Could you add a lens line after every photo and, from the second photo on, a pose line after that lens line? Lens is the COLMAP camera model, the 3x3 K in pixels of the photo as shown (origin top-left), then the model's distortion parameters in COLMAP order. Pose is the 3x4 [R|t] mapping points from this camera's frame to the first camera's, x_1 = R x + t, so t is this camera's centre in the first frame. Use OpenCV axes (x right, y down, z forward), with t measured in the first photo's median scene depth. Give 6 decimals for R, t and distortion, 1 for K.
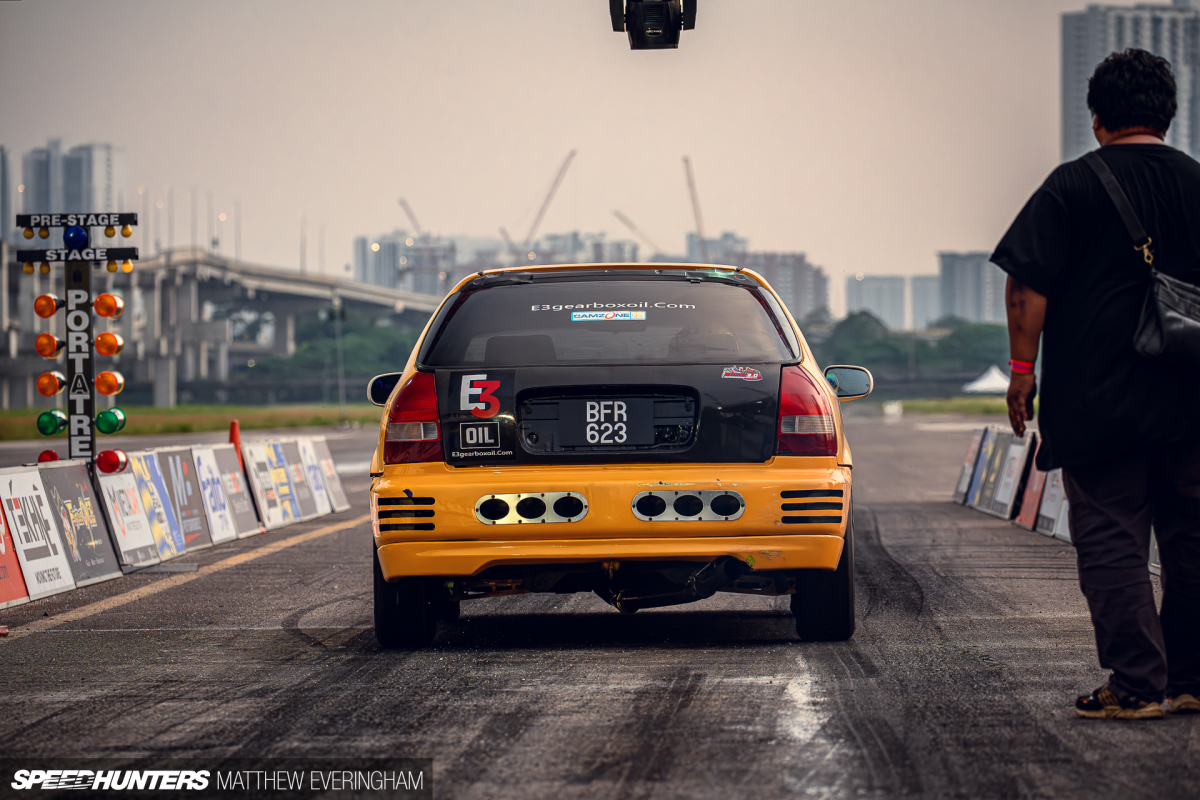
lens RADIAL K [[6332.2, 0, 599.9], [0, 6332.2, 399.8], [0, 0, 1]] dist [-0.066041, -0.902310]
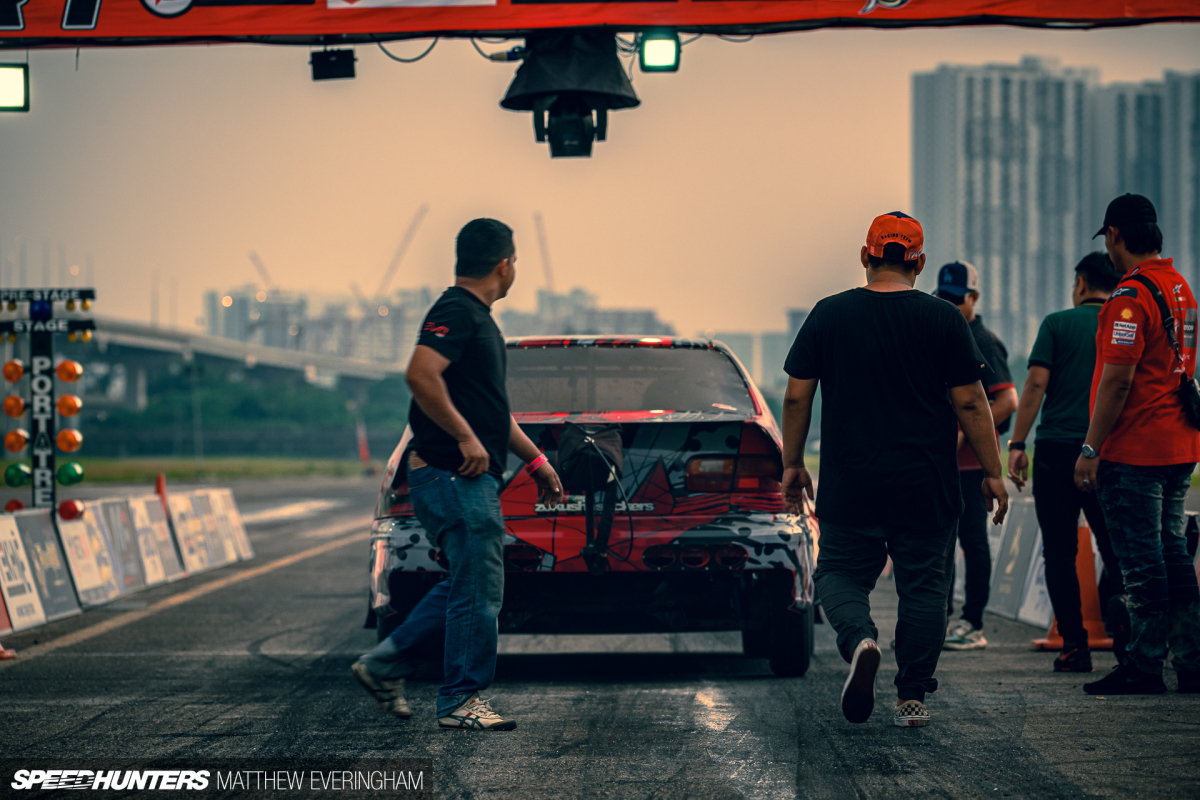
lens RADIAL K [[6332.2, 0, 599.9], [0, 6332.2, 399.8], [0, 0, 1]] dist [-0.066041, -0.902310]
pose [[0.999695, 0.006213, 0.023895, -0.010332], [-0.006004, 0.999943, -0.008829, -0.000518], [-0.023949, 0.008683, 0.999675, -0.123696]]
